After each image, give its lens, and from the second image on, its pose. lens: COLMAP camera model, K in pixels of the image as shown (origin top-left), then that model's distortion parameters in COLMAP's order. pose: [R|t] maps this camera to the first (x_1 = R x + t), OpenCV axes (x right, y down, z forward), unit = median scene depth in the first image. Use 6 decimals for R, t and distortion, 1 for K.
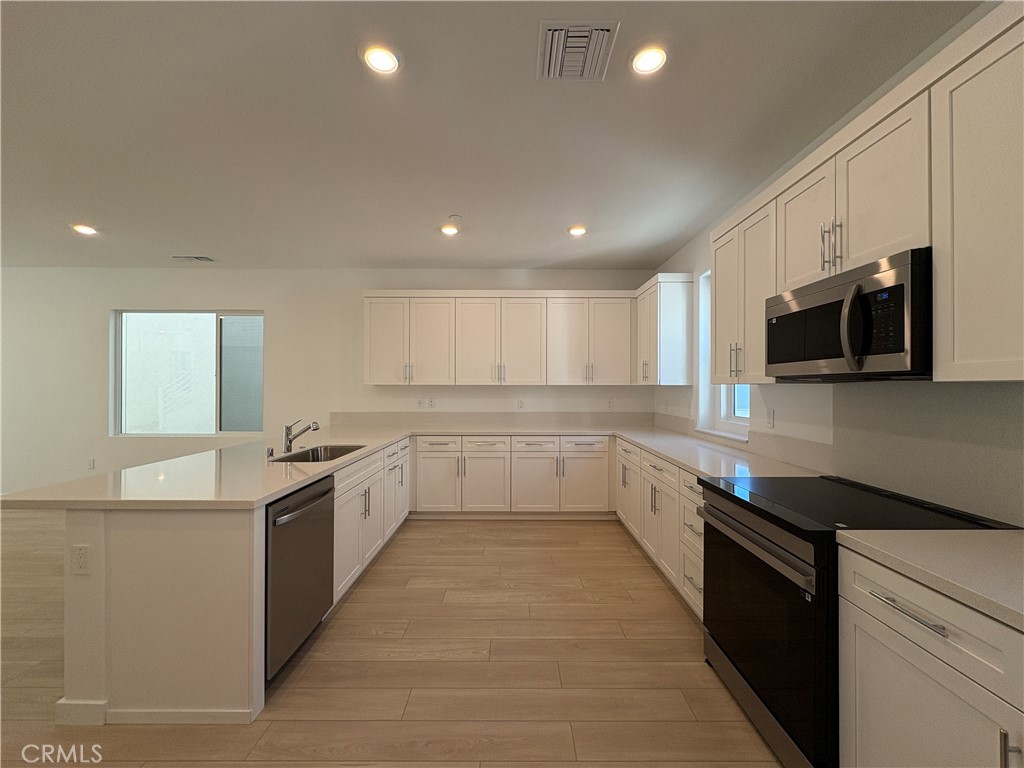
lens RADIAL K [[463.7, 0, 515.6], [0, 463.7, 381.7], [0, 0, 1]] dist [0.035203, 0.000368]
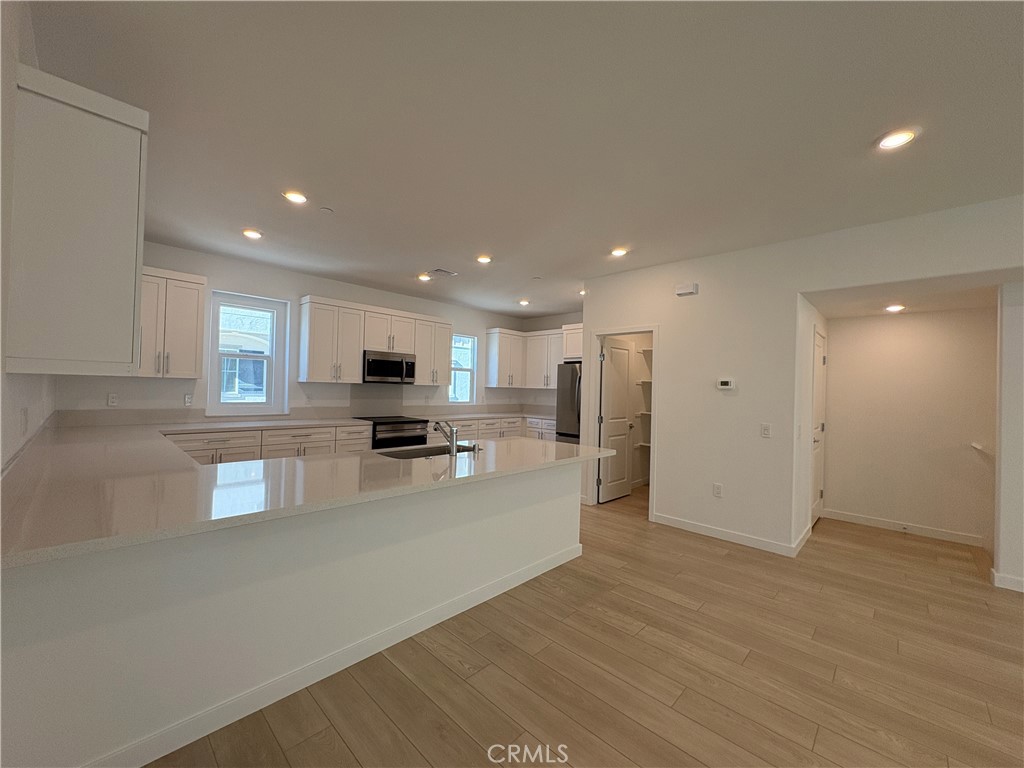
lens RADIAL K [[407.1, 0, 510.2], [0, 407.1, 387.0], [0, 0, 1]] dist [-0.001512, 0.000131]
pose [[0.707812, 0.018168, 0.706167, -0.743617], [-0.032338, 0.999455, 0.006699, -0.003955], [-0.705660, -0.027578, 0.708014, -0.025876]]
